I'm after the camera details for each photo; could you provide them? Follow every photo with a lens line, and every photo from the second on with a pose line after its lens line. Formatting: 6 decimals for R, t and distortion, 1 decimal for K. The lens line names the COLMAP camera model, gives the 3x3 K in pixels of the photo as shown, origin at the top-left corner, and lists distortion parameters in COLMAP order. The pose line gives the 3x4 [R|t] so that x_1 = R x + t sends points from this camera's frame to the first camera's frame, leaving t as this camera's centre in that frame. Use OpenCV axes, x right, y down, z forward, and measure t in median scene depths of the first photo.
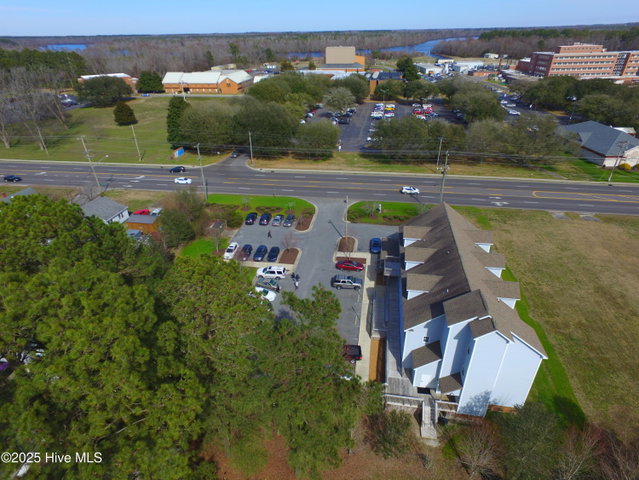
lens RADIAL K [[368.4, 0, 317.8], [0, 368.4, 240.3], [0, 0, 1]] dist [-0.014788, 0.018228]
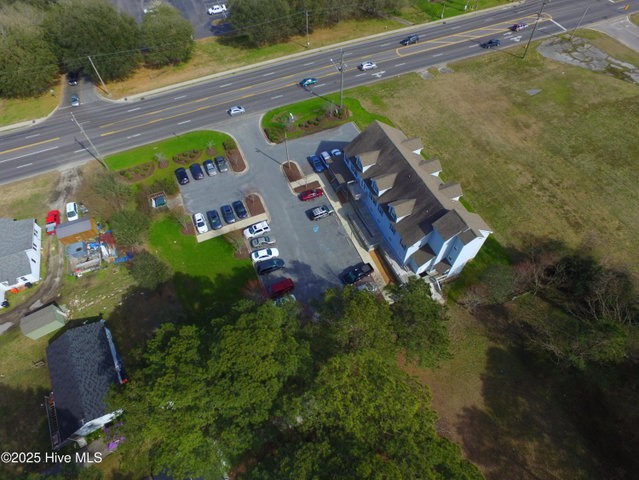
lens RADIAL K [[368.4, 0, 317.8], [0, 368.4, 240.3], [0, 0, 1]] dist [-0.014788, 0.018228]
pose [[0.847303, -0.441378, 0.295403, -0.219408], [0.270649, 0.837393, 0.474891, -0.257482], [-0.456975, -0.322426, 0.828985, -0.012788]]
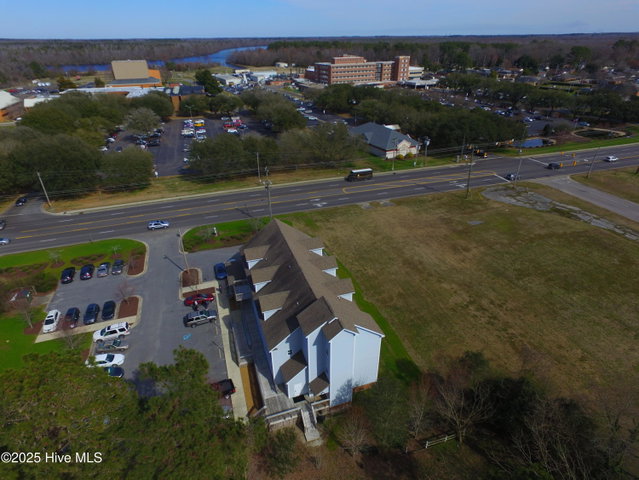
lens RADIAL K [[368.4, 0, 317.8], [0, 368.4, 240.3], [0, 0, 1]] dist [-0.014788, 0.018228]
pose [[0.882823, -0.220543, 0.414709, -0.004182], [0.227850, 0.973154, 0.032482, -0.031368], [-0.410740, 0.065816, 0.909374, -0.018166]]
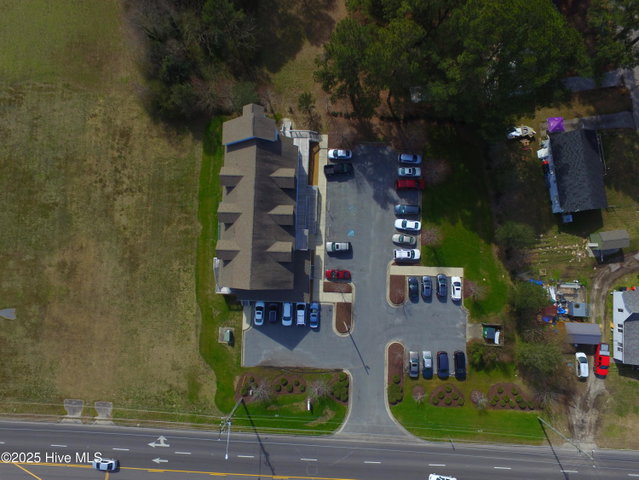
lens RADIAL K [[368.4, 0, 317.8], [0, 368.4, 240.3], [0, 0, 1]] dist [-0.014788, 0.018228]
pose [[-0.990110, 0.135827, 0.035106, 0.068298], [-0.028695, -0.441019, 0.897039, -0.625954], [0.137325, 0.887160, 0.440555, 0.304075]]
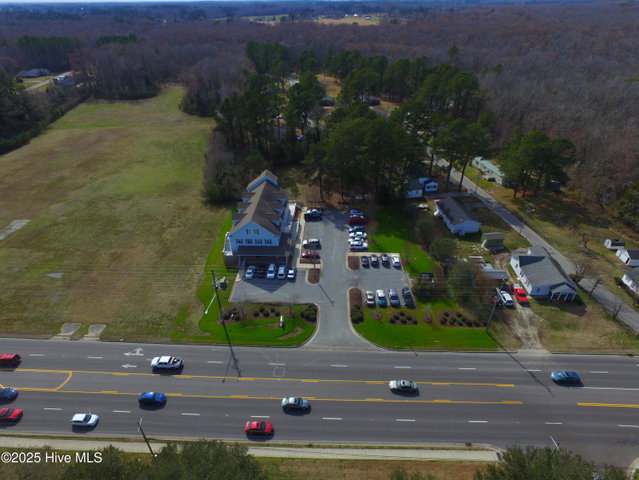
lens RADIAL K [[368.4, 0, 317.8], [0, 368.4, 240.3], [0, 0, 1]] dist [-0.014788, 0.018228]
pose [[-0.992059, 0.091941, -0.085821, 0.133067], [-0.035243, 0.451807, 0.891419, -0.961828], [0.120732, 0.887365, -0.444979, 1.183317]]
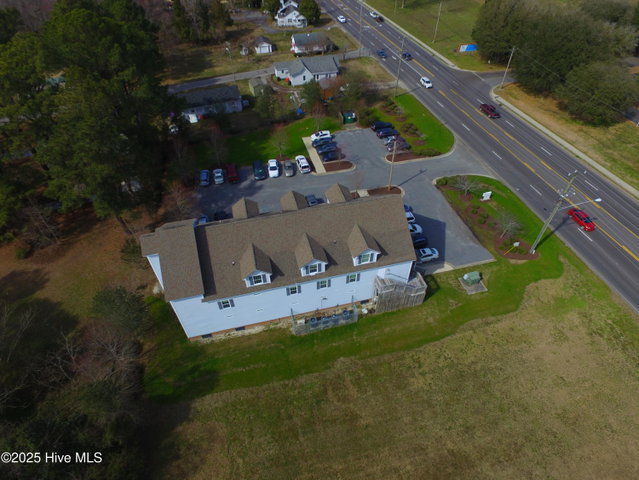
lens RADIAL K [[368.4, 0, 317.8], [0, 368.4, 240.3], [0, 0, 1]] dist [-0.014788, 0.018228]
pose [[0.399704, 0.657682, -0.638507, 0.543659], [-0.453670, 0.747211, 0.485654, -0.216758], [0.796505, 0.095553, 0.597033, 0.269568]]
